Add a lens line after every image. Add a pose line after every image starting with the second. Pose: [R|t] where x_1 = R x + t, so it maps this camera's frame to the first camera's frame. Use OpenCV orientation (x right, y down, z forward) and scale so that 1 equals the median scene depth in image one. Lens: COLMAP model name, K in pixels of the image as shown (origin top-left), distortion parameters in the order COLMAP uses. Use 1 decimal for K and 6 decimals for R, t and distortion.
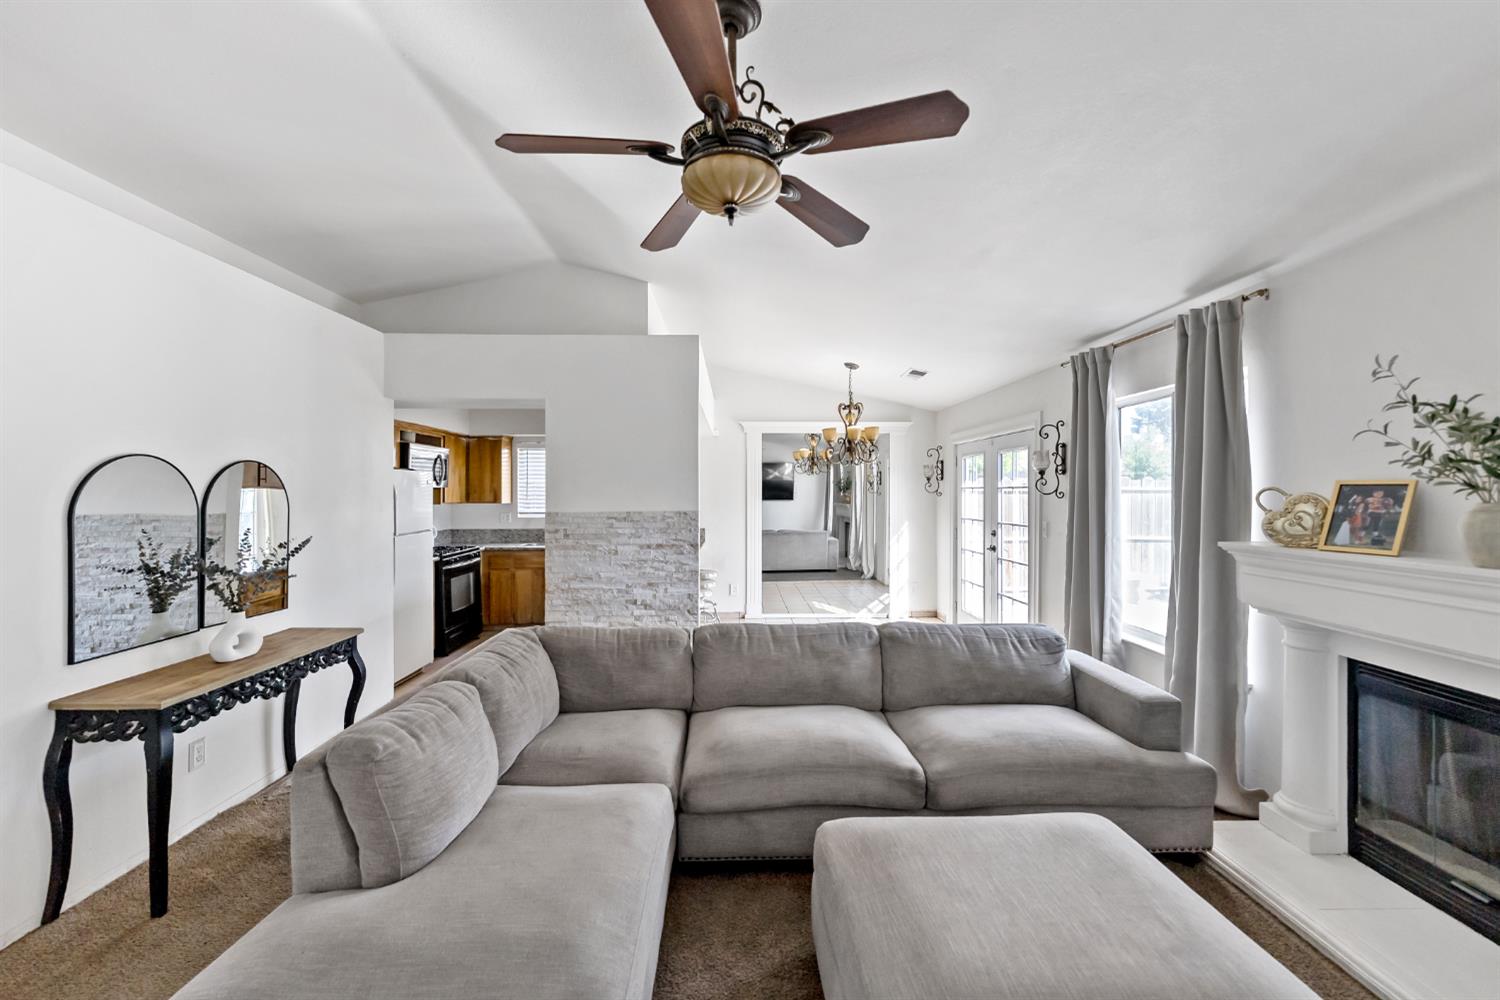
lens RADIAL K [[612.7, 0, 741.1], [0, 612.7, 486.7], [0, 0, 1]] dist [-0.001286, 0.000912]
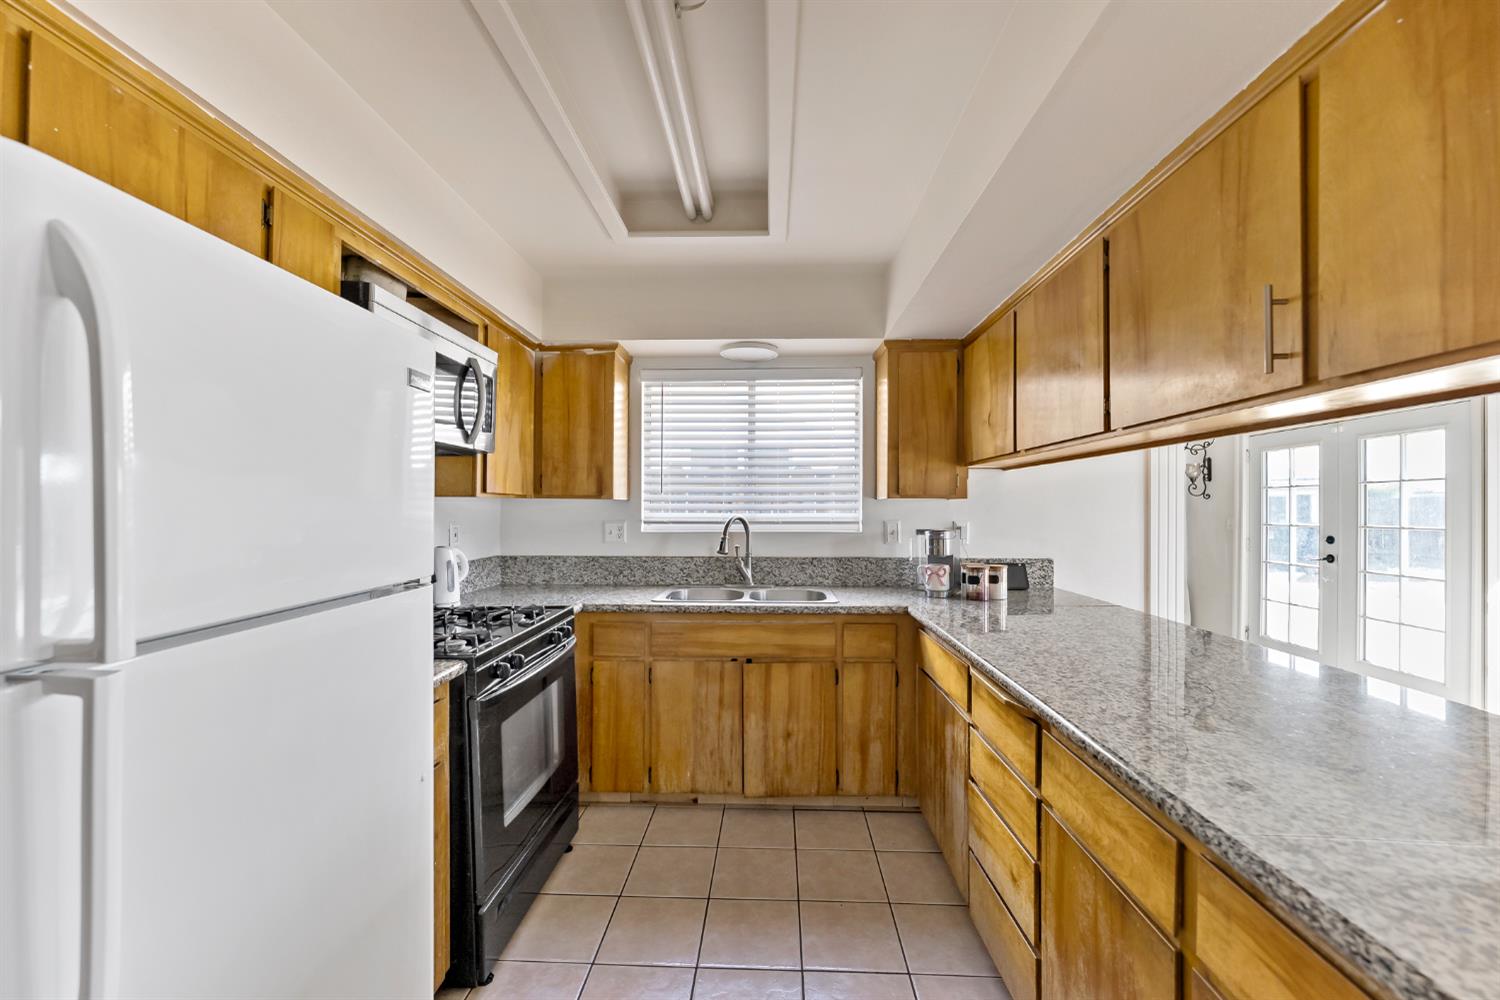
lens RADIAL K [[612.7, 0, 749.0], [0, 612.7, 493.3], [0, 0, 1]] dist [-0.001286, 0.000912]
pose [[0.998505, 0.005107, -0.054425, -0.445292], [-0.005841, 0.999894, -0.013333, 0.047052], [0.054351, 0.013631, 0.998429, 0.933819]]
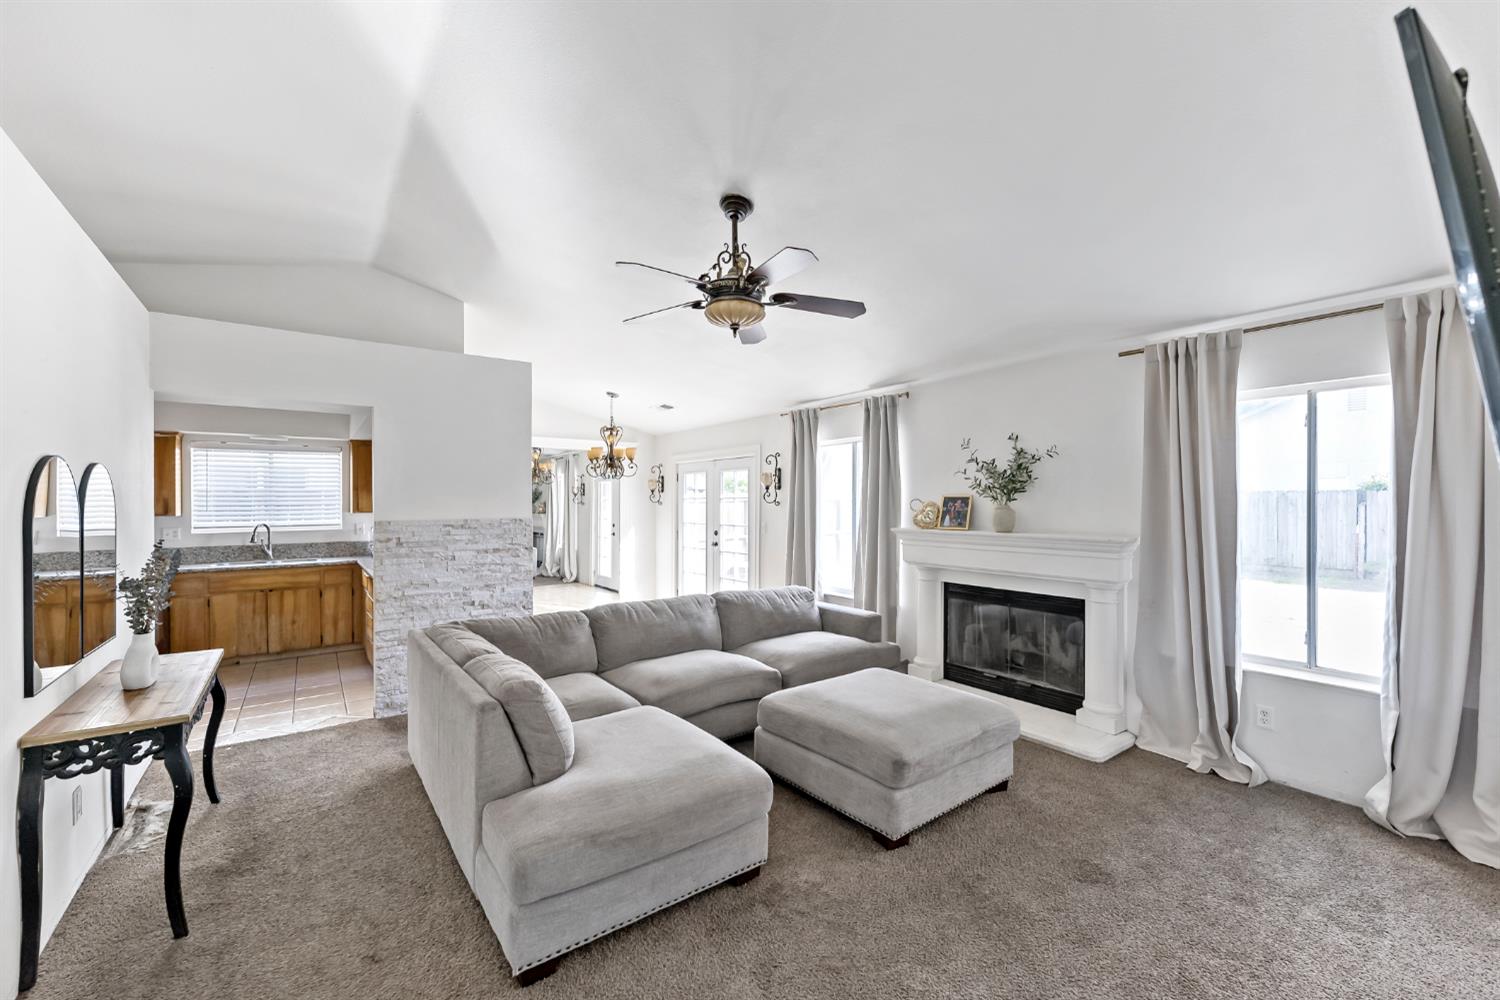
lens RADIAL K [[612.7, 0, 747.8], [0, 612.7, 501.9], [0, 0, 1]] dist [-0.001286, 0.000912]
pose [[0.814892, 0.000434, 0.579613, -0.403879], [-0.004351, 0.999976, 0.005367, 0.002370], [-0.579597, -0.006896, 0.814874, -0.156473]]
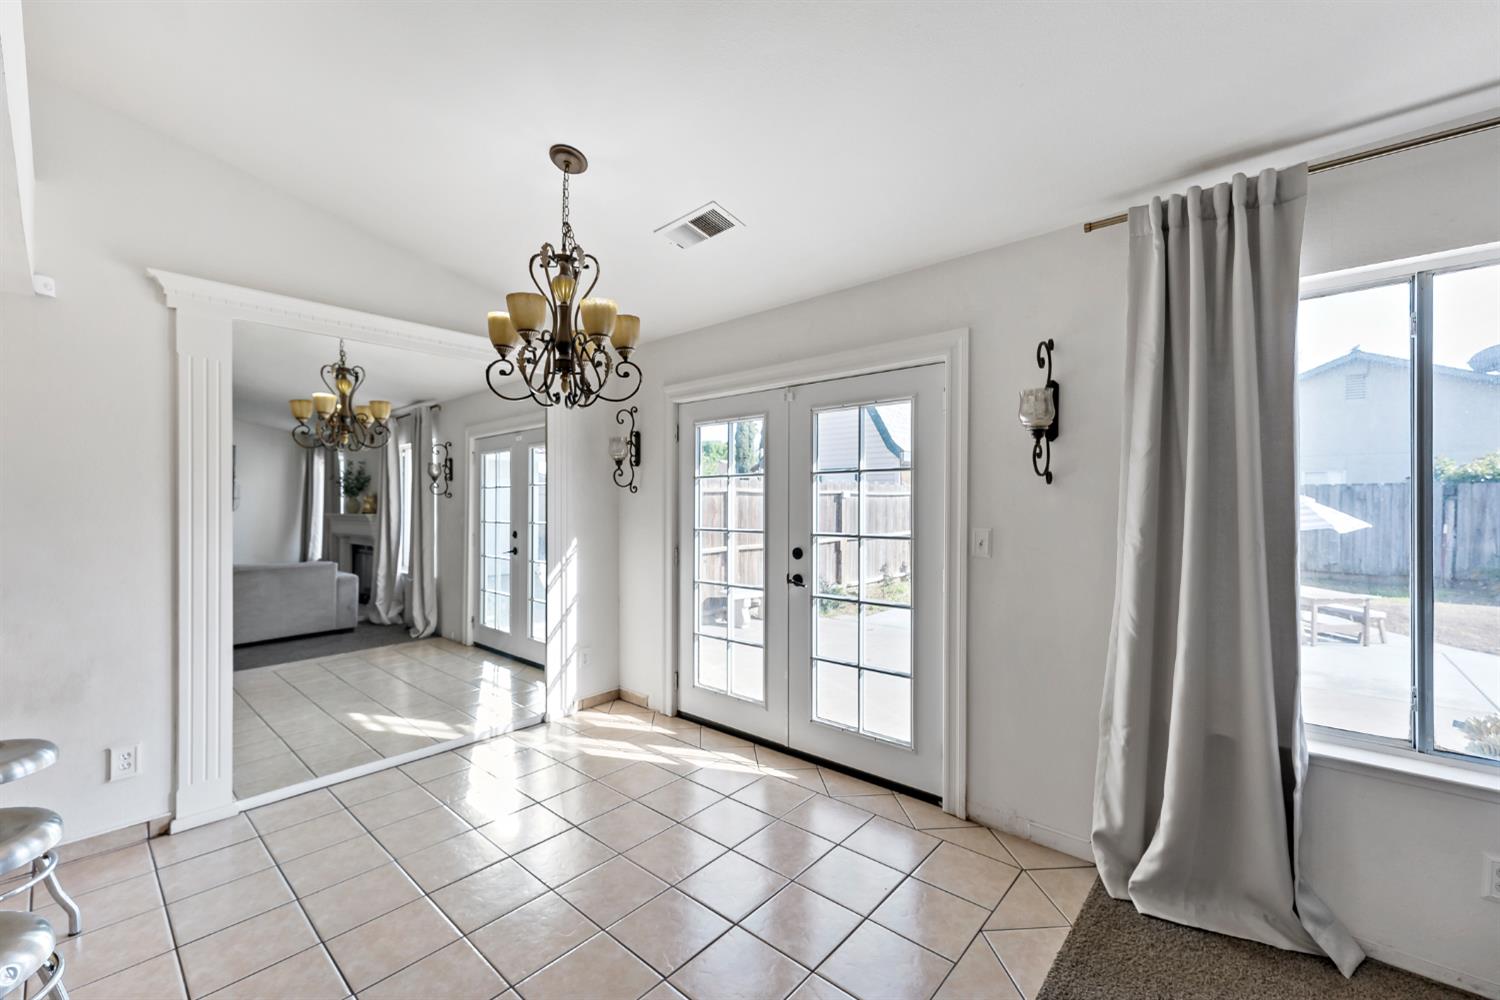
lens RADIAL K [[612.7, 0, 757.6], [0, 612.7, 504.5], [0, 0, 1]] dist [-0.001286, 0.000912]
pose [[0.666512, -0.000154, 0.745494, -0.053589], [-0.006036, 0.999966, 0.005603, 0.037539], [-0.745470, -0.008234, 0.666489, 0.879353]]
